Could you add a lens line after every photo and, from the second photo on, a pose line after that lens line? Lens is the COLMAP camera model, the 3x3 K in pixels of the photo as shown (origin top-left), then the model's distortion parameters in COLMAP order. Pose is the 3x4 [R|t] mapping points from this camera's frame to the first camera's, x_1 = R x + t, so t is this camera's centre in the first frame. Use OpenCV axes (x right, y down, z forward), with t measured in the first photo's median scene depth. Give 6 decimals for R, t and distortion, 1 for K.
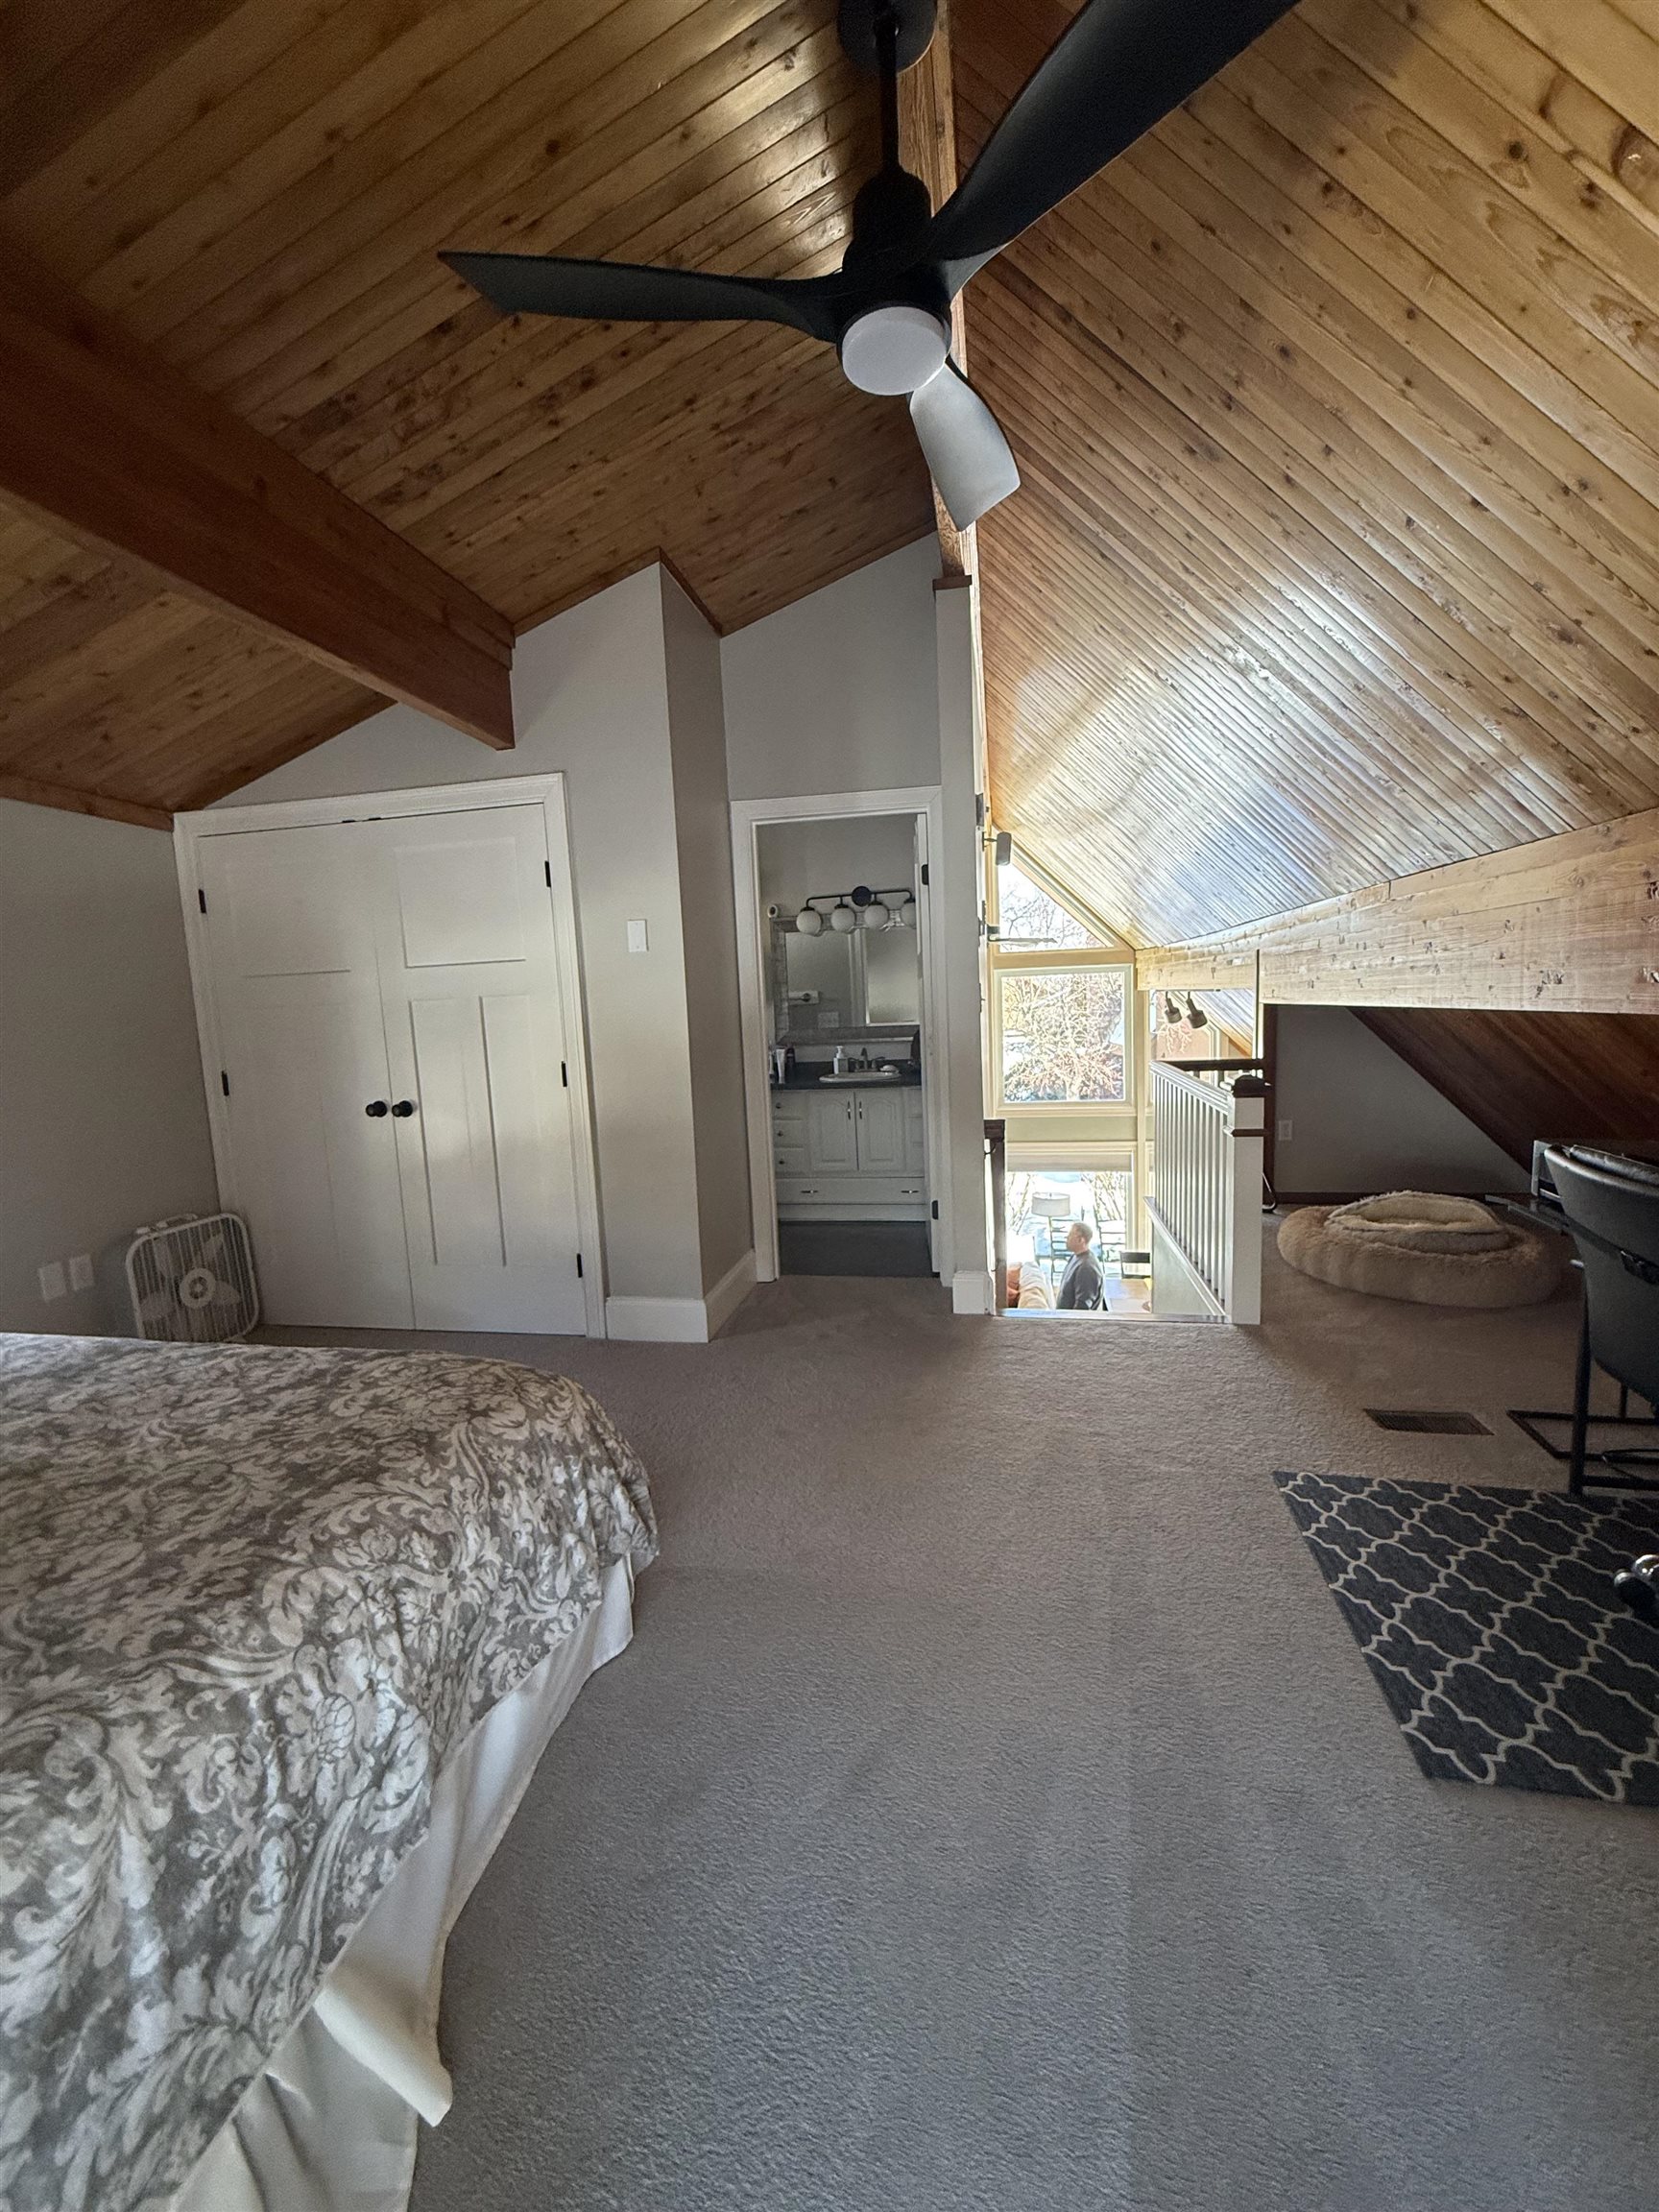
lens RADIAL K [[884.0, 0, 833.2], [0, 884.0, 1109.4], [0, 0, 1]] dist [-0.003917, -0.000056]
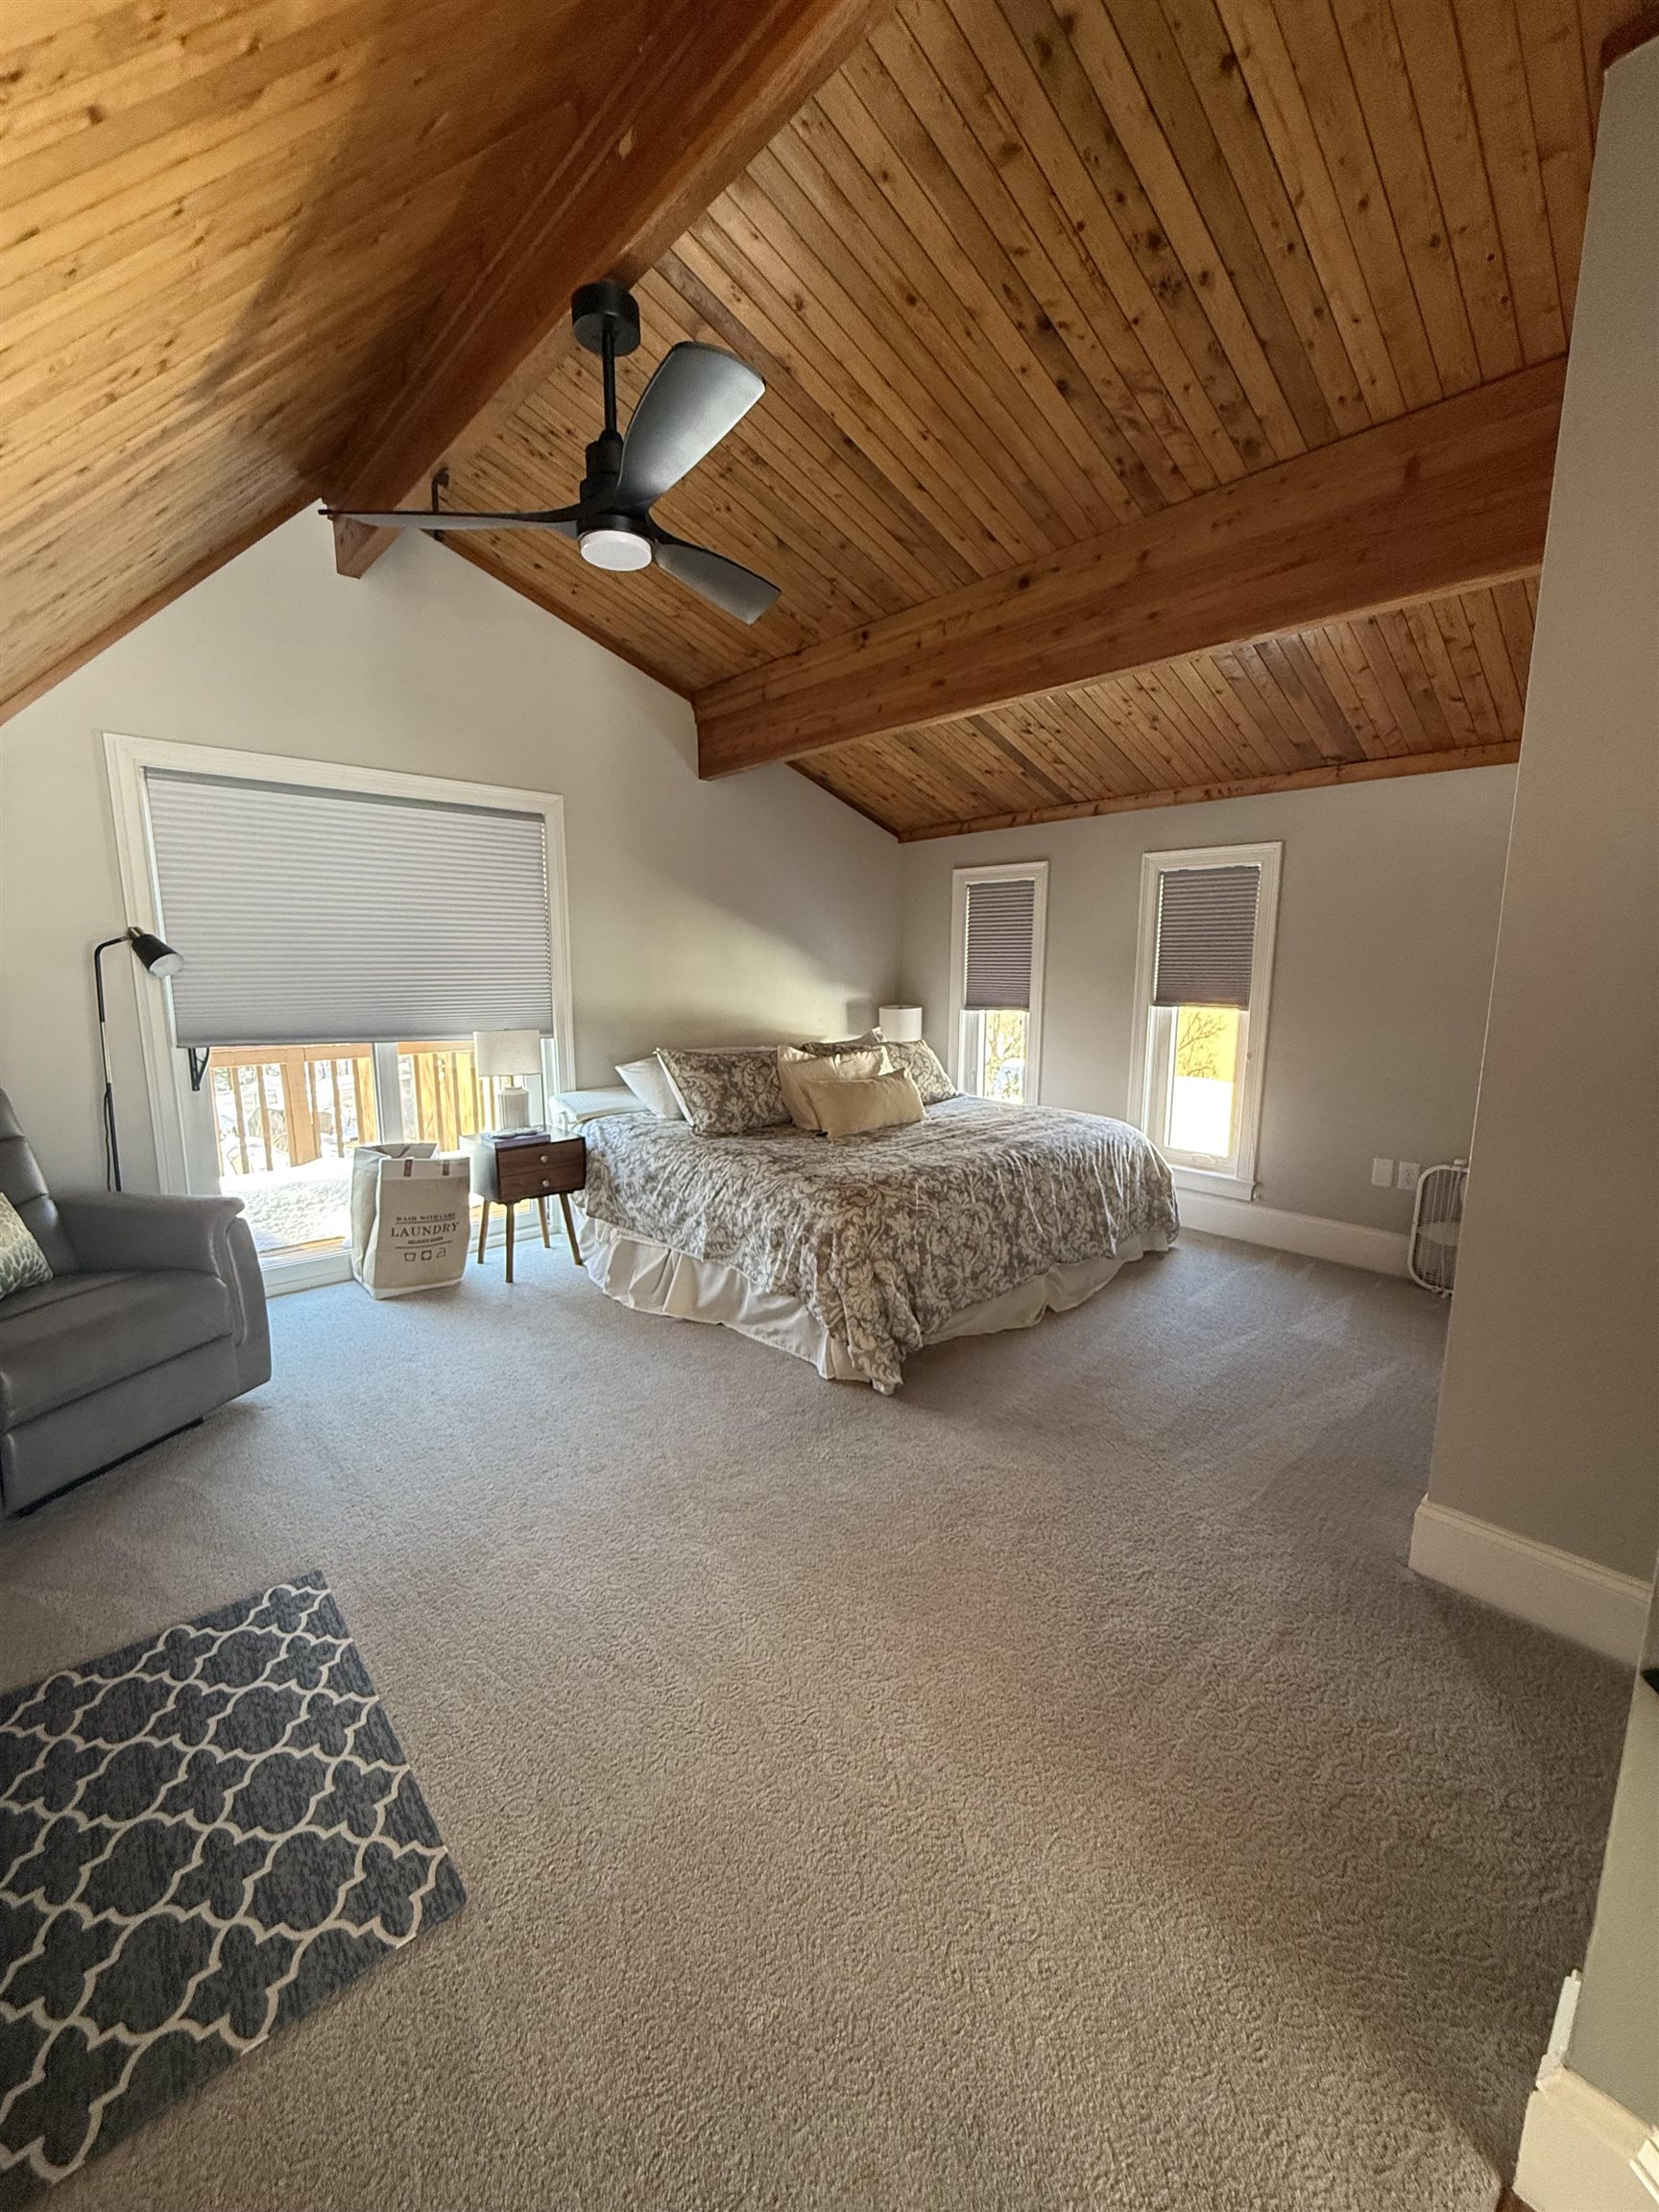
lens RADIAL K [[884.0, 0, 830.7], [0, 884.0, 1112.0], [0, 0, 1]] dist [-0.003917, -0.000056]
pose [[-0.597821, 0.176081, -0.782052, 0.698502], [-0.074467, 0.959161, 0.272882, -0.218667], [0.798163, 0.221372, -0.560295, 1.368968]]
